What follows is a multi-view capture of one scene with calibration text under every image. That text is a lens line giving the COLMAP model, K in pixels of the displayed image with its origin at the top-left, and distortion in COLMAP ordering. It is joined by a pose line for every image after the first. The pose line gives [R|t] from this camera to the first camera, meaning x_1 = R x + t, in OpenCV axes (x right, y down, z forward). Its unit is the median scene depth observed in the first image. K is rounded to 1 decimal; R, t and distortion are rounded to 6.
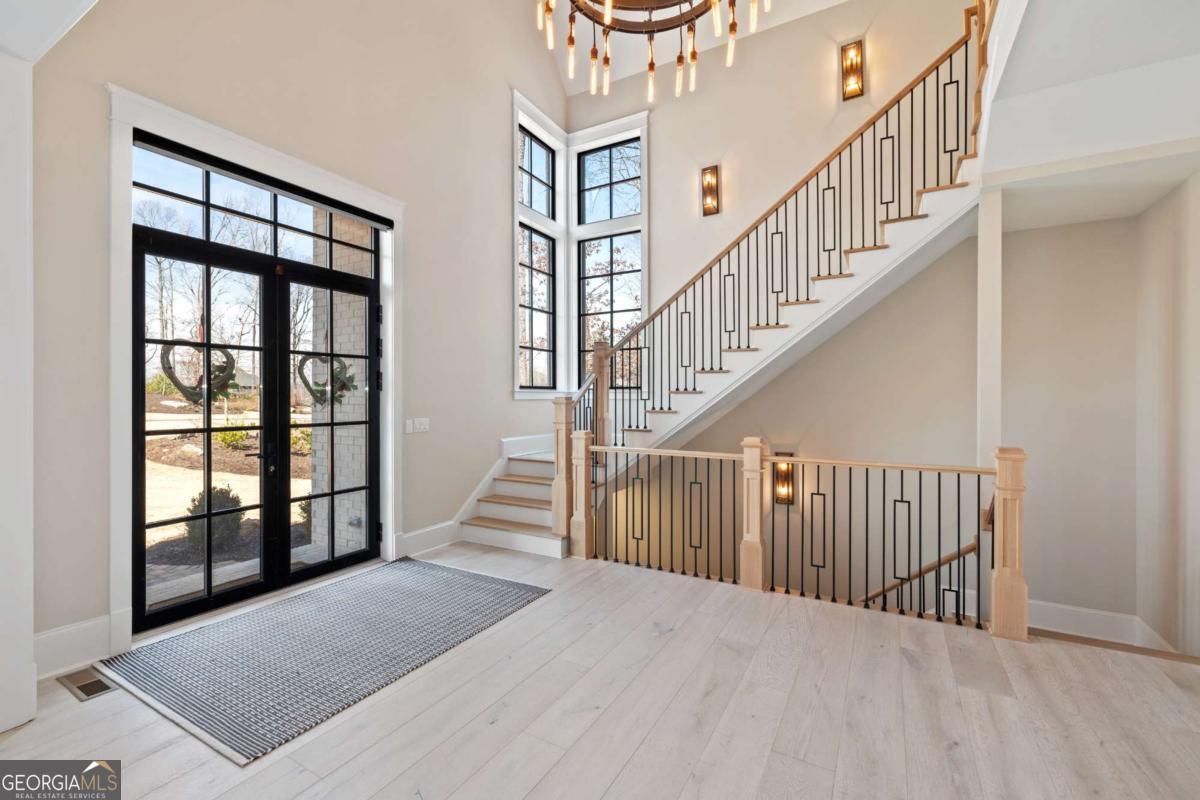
lens RADIAL K [[512.3, 0, 600.0], [0, 512.3, 400.0], [0, 0, 1]] dist [0.002679, 0.000326]
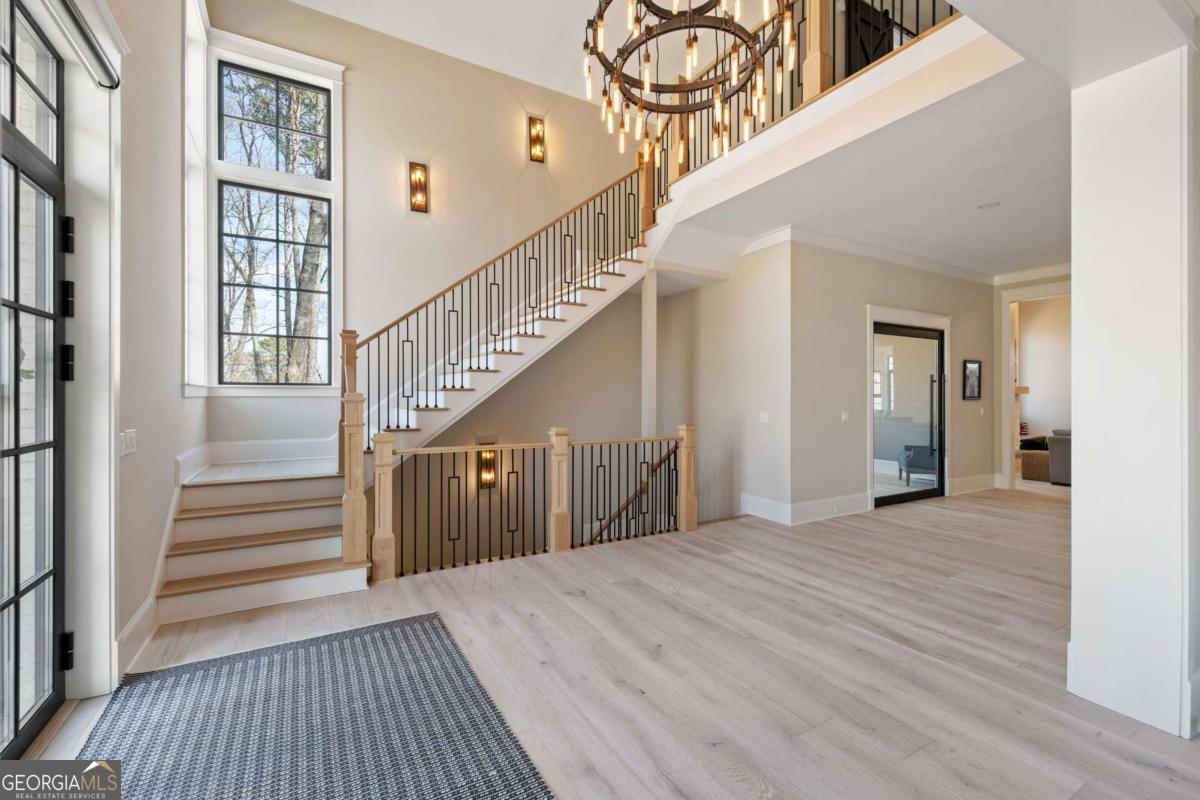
lens RADIAL K [[504.8, 0, 598.5], [0, 504.8, 394.9], [0, 0, 1]] dist [-0.001974, -0.000107]
pose [[0.506158, 0.000070, 0.862441, -0.626267], [0.000052, 1.000000, -0.000112, -0.005438], [-0.862441, 0.000102, 0.506158, 0.277666]]
